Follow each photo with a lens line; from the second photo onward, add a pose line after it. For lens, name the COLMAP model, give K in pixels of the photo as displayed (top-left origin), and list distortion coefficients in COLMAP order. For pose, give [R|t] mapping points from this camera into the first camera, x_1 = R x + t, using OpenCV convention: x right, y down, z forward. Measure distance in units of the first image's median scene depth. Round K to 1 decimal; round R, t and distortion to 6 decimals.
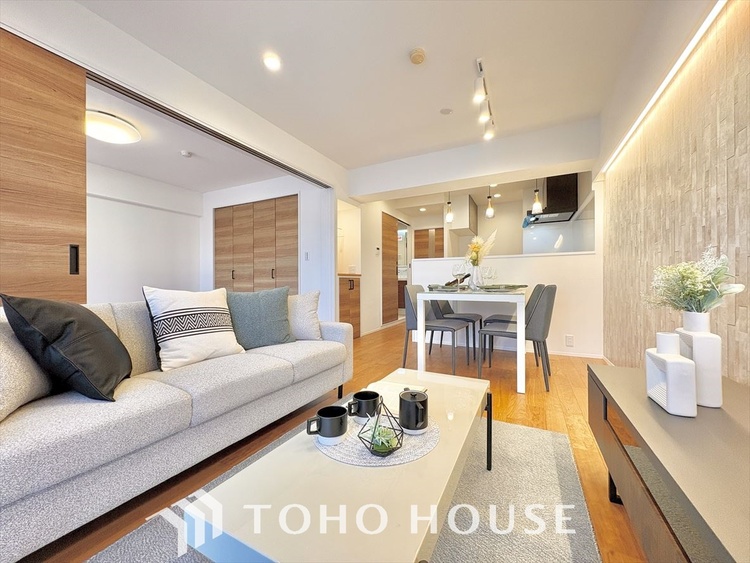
lens RADIAL K [[297.9, 0, 375.3], [0, 297.9, 281.9], [0, 0, 1]] dist [-0.001795, -0.000271]
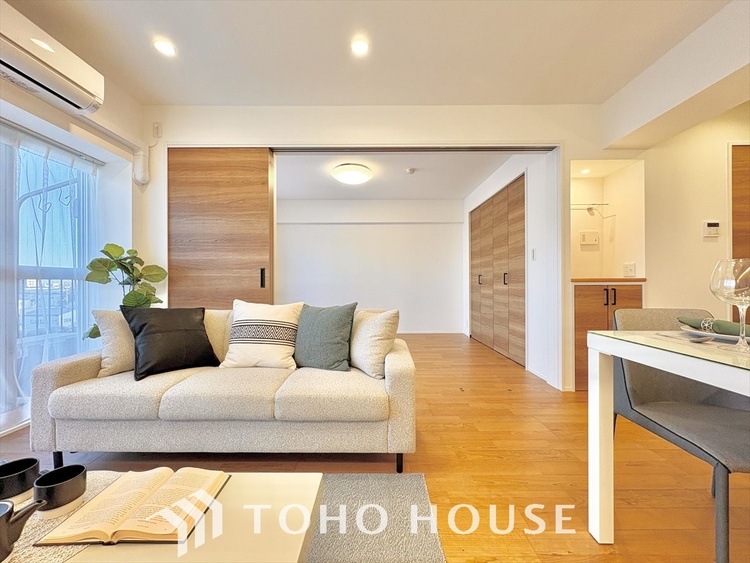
lens RADIAL K [[297.9, 0, 374.2], [0, 297.9, 282.3], [0, 0, 1]] dist [-0.001795, -0.000271]
pose [[0.454750, 0.002354, -0.890616, 0.353823], [0.001997, 0.999991, 0.003663, -0.034598], [0.890617, -0.003445, 0.454741, 0.492203]]
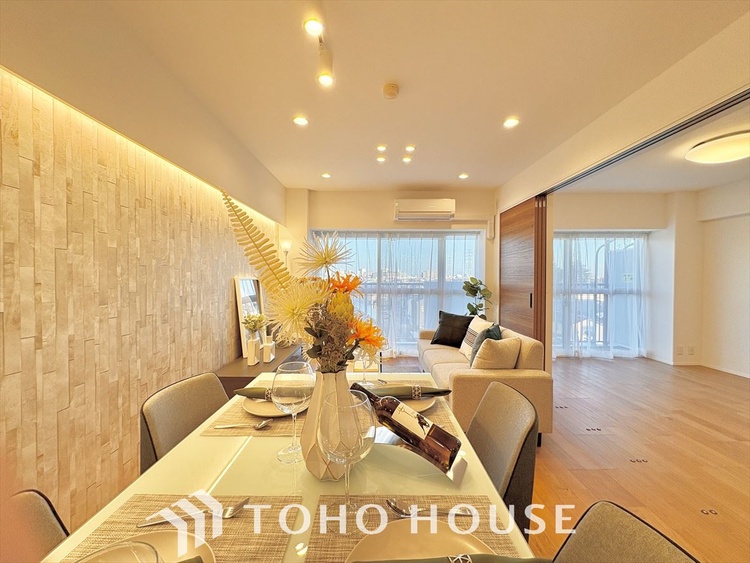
lens RADIAL K [[297.9, 0, 374.6], [0, 297.9, 281.9], [0, 0, 1]] dist [-0.001795, -0.000271]
pose [[-0.889329, 0.009157, -0.457175, 0.460245], [0.001032, 0.999837, 0.018019, -0.139922], [0.457266, 0.015553, -0.889194, 1.353877]]
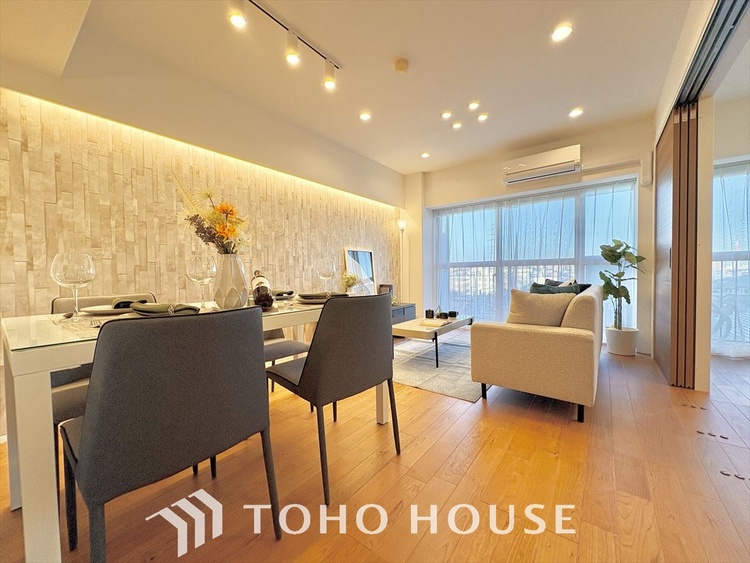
lens RADIAL K [[297.9, 0, 373.8], [0, 297.9, 281.6], [0, 0, 1]] dist [-0.001795, -0.000271]
pose [[-0.983154, 0.015282, 0.182140, 0.045034], [0.020608, 0.999413, 0.027382, -0.021330], [-0.181615, 0.030674, -0.982891, 1.557824]]
